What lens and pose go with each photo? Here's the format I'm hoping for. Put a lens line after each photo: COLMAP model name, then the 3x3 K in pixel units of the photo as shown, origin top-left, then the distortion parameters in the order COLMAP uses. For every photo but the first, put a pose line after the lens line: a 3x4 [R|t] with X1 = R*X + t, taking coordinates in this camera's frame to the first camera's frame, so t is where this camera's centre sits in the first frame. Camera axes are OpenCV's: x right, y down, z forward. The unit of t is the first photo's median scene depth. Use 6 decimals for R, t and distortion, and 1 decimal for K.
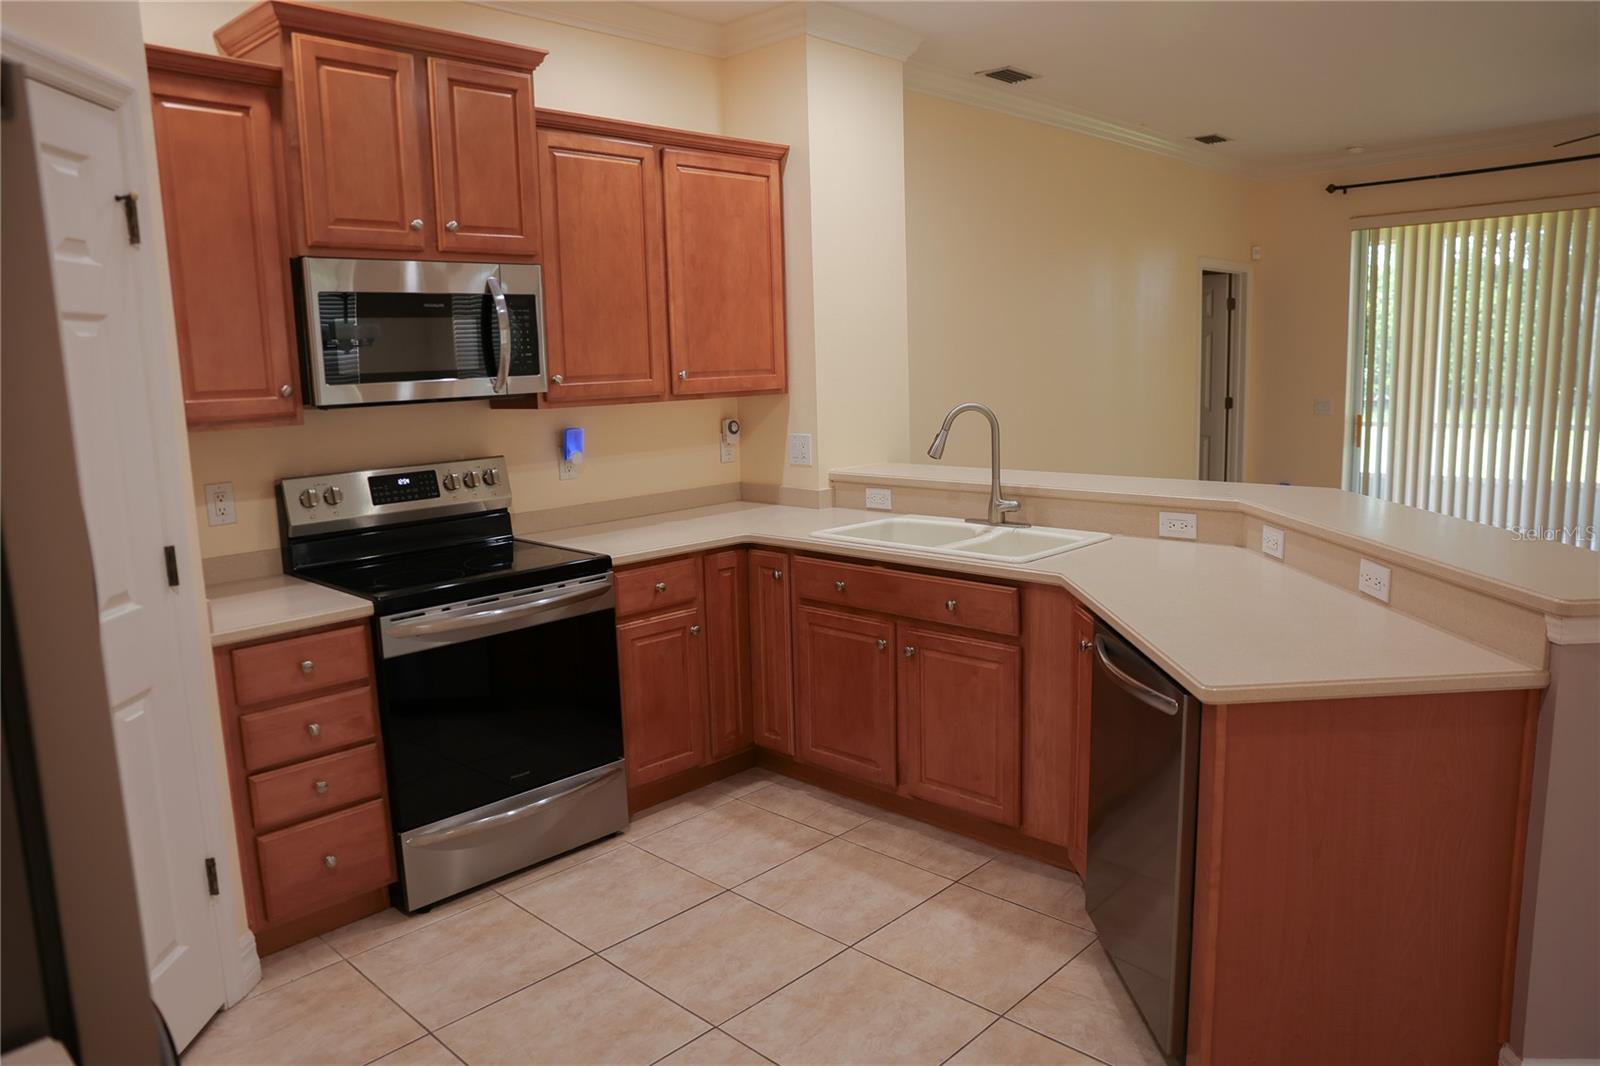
lens RADIAL K [[1092.8, 0, 800.0], [0, 1092.8, 533.0], [0, 0, 1]] dist [-0.112286, 0.092402]
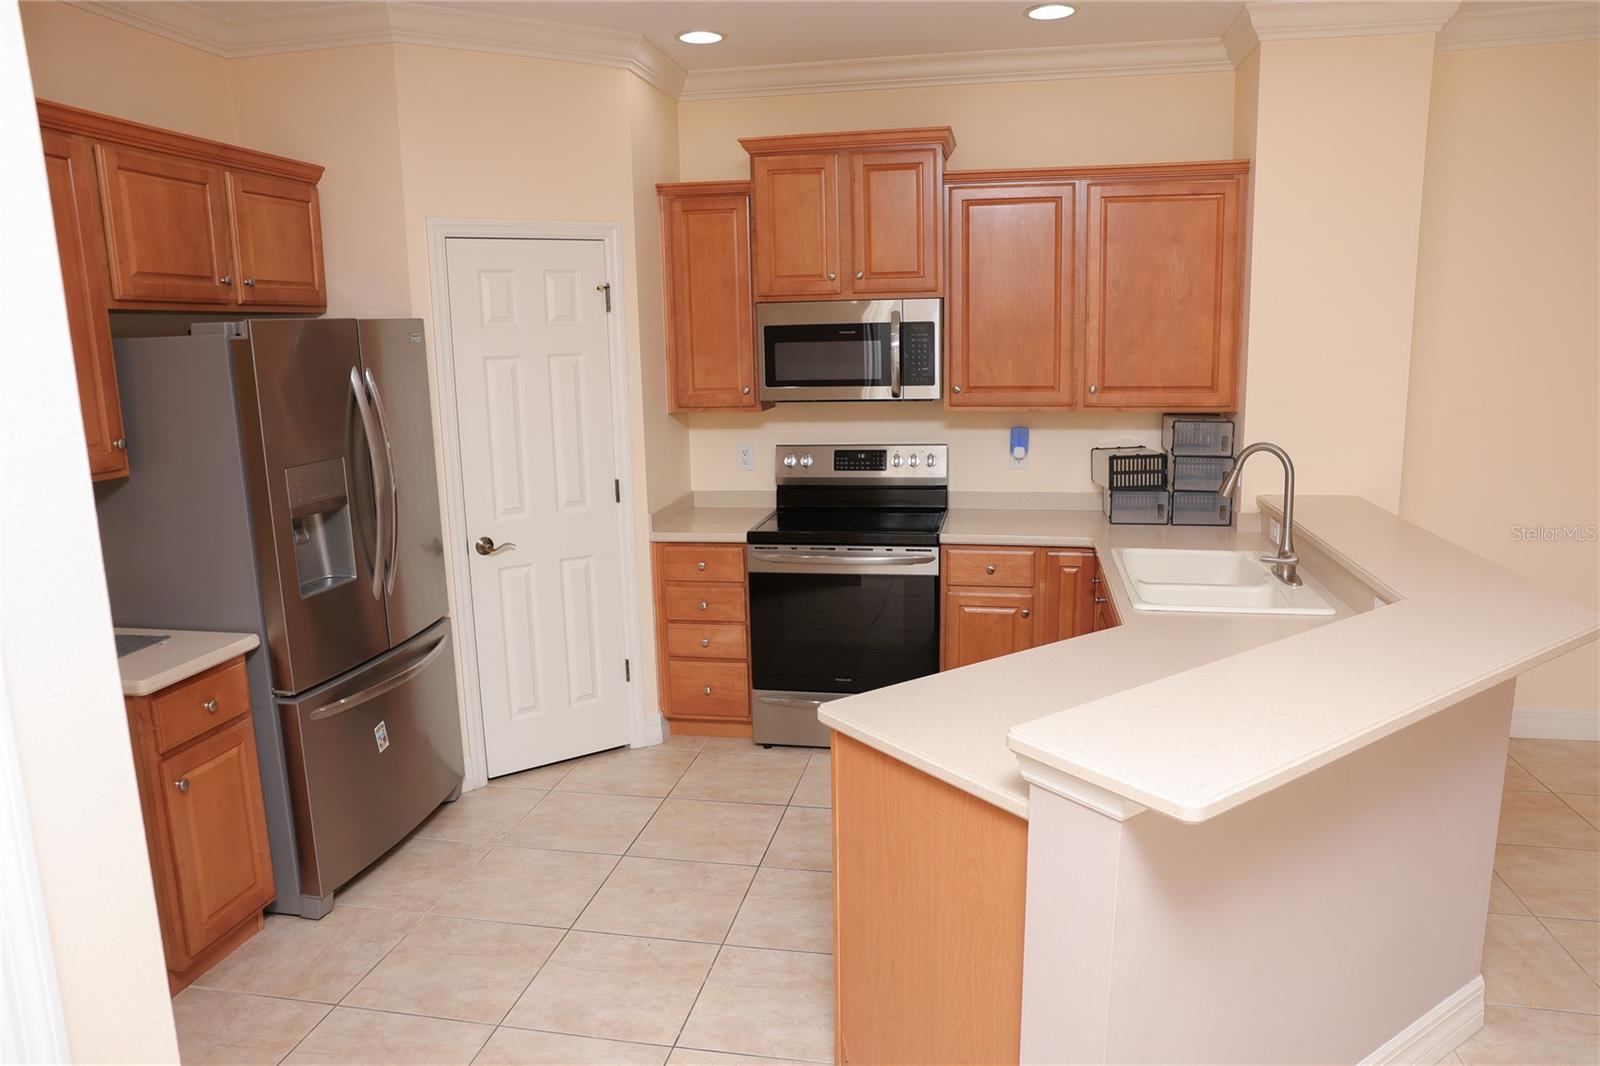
lens RADIAL K [[1092.8, 0, 800.0], [0, 1092.8, 533.0], [0, 0, 1]] dist [-0.112286, 0.092402]
pose [[0.553451, 0.171633, -0.815006, 0.773701], [-0.126976, 0.984486, 0.121097, -0.114336], [0.823146, 0.036464, 0.566658, 0.159017]]
